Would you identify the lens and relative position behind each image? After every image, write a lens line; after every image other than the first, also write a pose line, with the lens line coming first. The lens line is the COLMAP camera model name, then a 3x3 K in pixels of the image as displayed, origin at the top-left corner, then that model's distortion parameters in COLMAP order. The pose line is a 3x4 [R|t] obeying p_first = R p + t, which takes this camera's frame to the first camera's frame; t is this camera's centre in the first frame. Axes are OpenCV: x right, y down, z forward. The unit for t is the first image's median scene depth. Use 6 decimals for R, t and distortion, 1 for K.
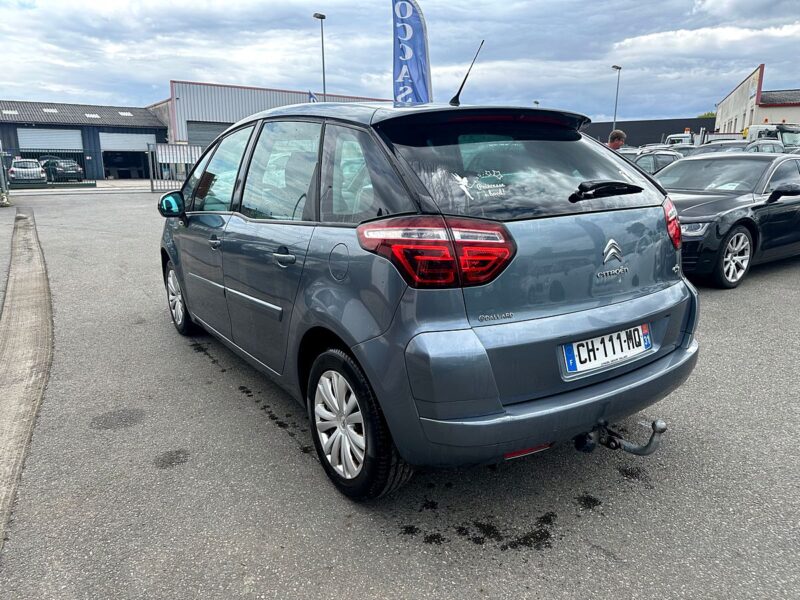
lens RADIAL K [[556.2, 0, 395.0], [0, 556.2, 301.1], [0, 0, 1]] dist [0.033808, -0.042867]
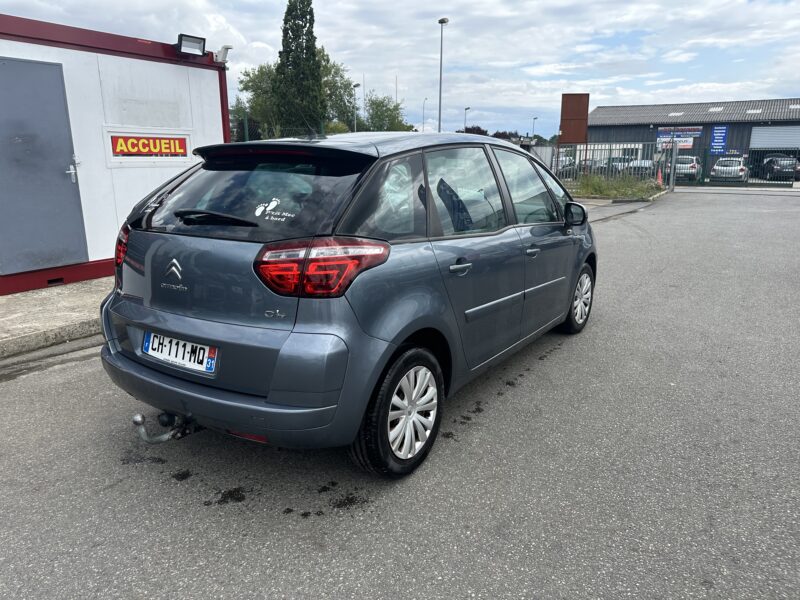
lens RADIAL K [[556.2, 0, 406.8], [0, 556.2, 306.7], [0, 0, 1]] dist [0.033808, -0.042867]
pose [[0.369457, 0.234144, -0.899265, 0.148151], [-0.219166, 0.962390, 0.160537, -0.027737], [0.903033, 0.137777, 0.406878, 0.088166]]
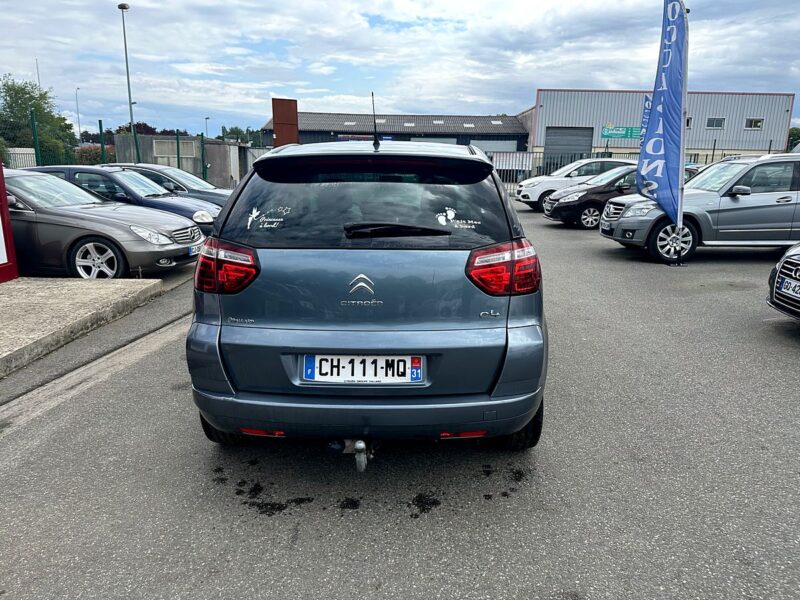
lens RADIAL K [[556.2, 0, 407.4], [0, 556.2, 300.8], [0, 0, 1]] dist [0.033808, -0.042867]
pose [[0.811884, 0.148691, -0.564566, 0.099122], [-0.151128, 0.987588, 0.042772, -0.010518], [0.563919, 0.050596, 0.824279, 0.012213]]
